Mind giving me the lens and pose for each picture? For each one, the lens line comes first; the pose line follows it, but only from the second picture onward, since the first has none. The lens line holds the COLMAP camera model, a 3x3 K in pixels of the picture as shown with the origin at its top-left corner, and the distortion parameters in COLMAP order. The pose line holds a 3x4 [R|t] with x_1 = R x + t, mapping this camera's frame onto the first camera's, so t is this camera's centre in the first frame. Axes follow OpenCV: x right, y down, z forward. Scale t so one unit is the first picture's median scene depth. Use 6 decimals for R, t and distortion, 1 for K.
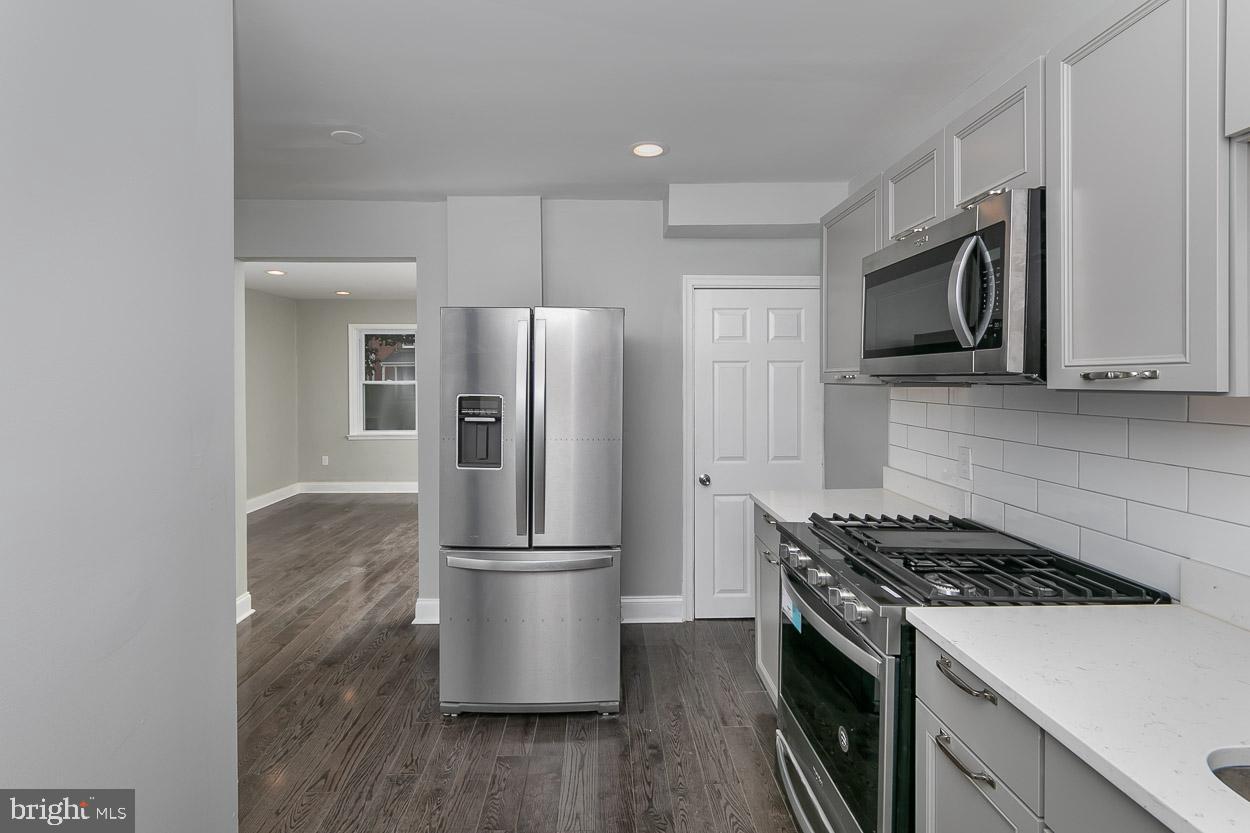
lens RADIAL K [[619.7, 0, 595.8], [0, 619.7, 391.1], [0, 0, 1]] dist [0.000003, -0.001211]
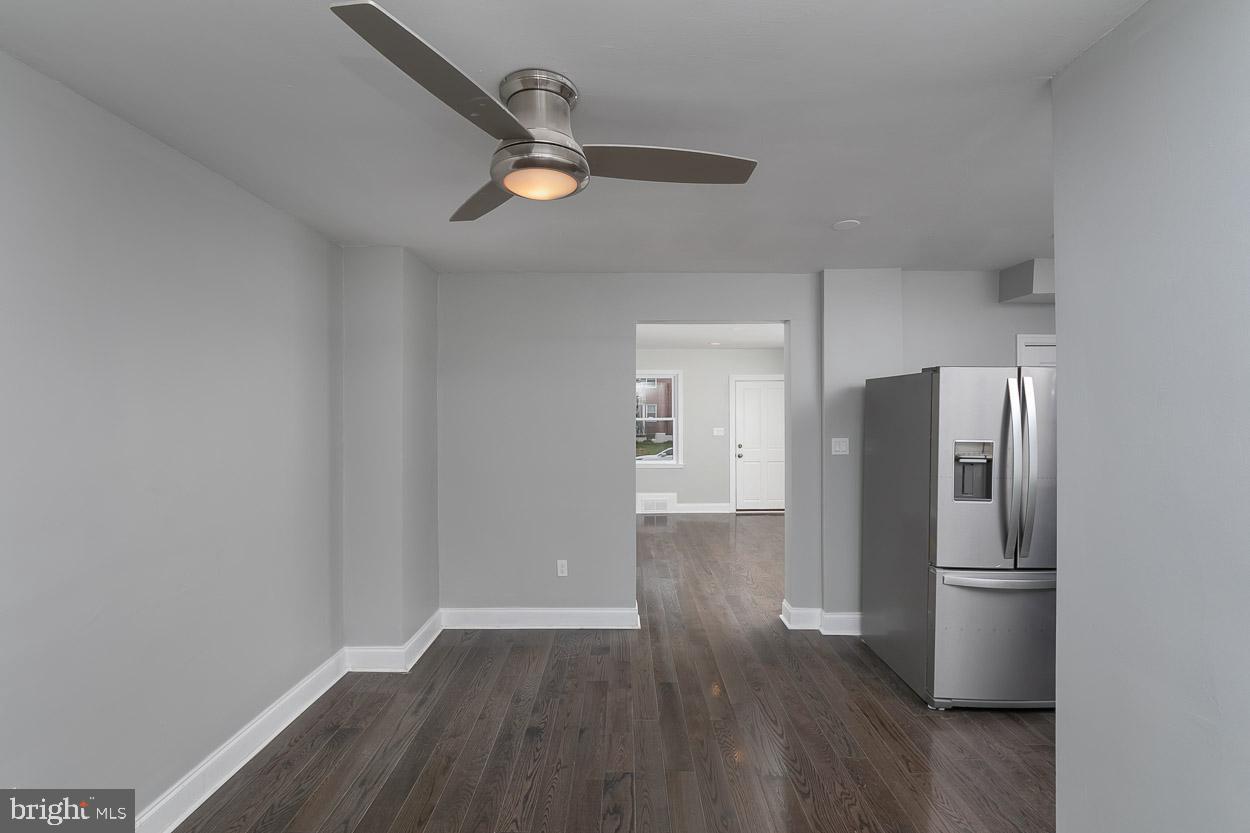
lens RADIAL K [[529.4, 0, 612.9], [0, 529.4, 421.9], [0, 0, 1]] dist [0.000084, 0.000086]
pose [[0.999690, 0.000897, -0.024888, -0.849918], [-0.000902, 1.000000, -0.000208, -0.028241], [0.024888, 0.000231, 0.999690, -0.032653]]
